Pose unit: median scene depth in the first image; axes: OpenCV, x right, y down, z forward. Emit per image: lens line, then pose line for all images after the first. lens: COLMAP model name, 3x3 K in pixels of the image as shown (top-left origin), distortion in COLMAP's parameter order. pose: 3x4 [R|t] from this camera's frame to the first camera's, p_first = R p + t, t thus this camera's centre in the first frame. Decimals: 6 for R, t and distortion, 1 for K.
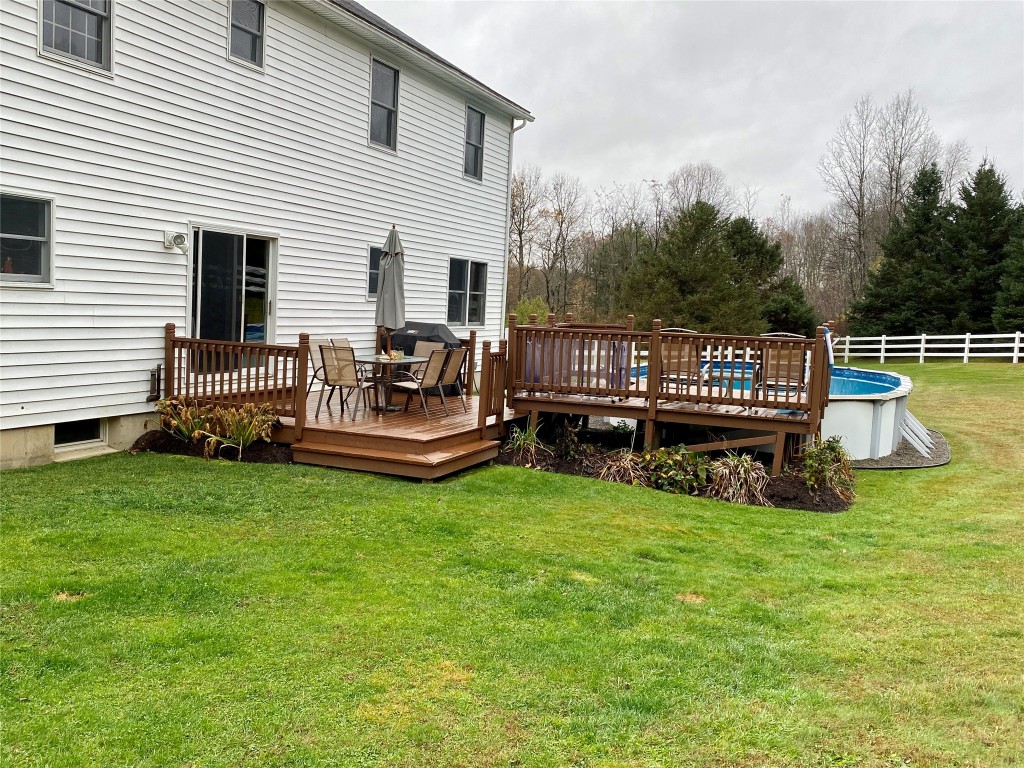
lens RADIAL K [[932.0, 0, 509.7], [0, 932.0, 379.7], [0, 0, 1]] dist [0.000910, -0.003829]
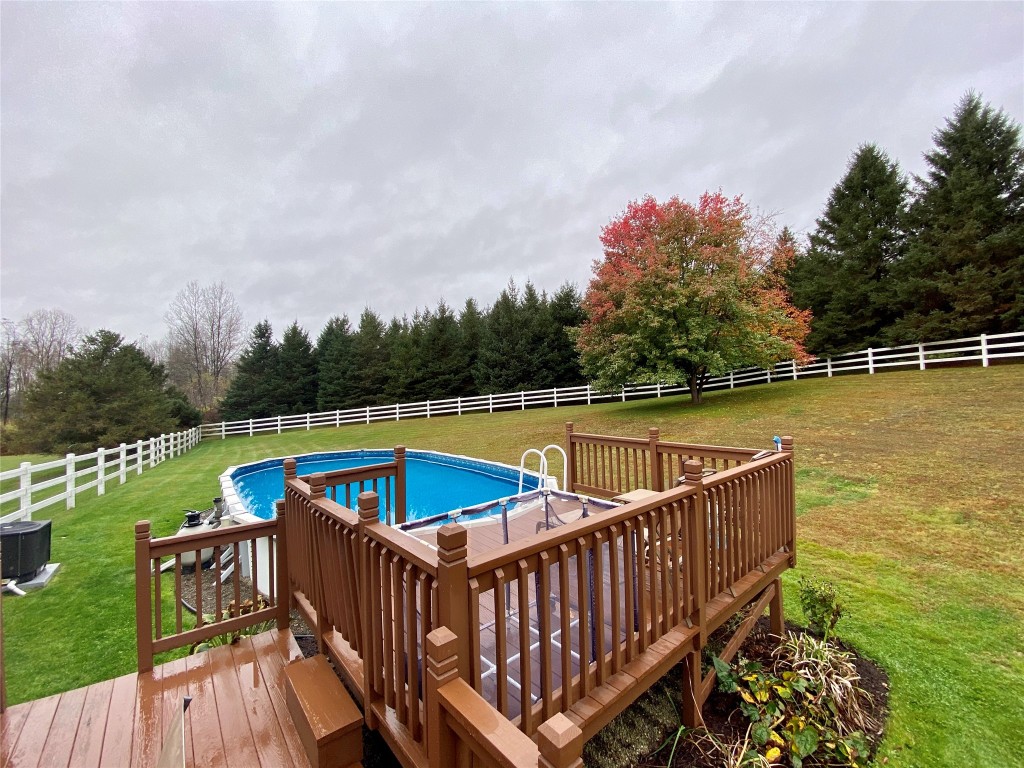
lens RADIAL K [[411.0, 0, 512.0], [0, 411.0, 384.0], [0, 0, 1]] dist [0.000490, -0.015743]
pose [[0.455253, -0.031027, 0.889821, -0.038821], [0.127041, 0.991431, -0.030427, -0.031772], [-0.881252, 0.126896, 0.455293, 0.279614]]
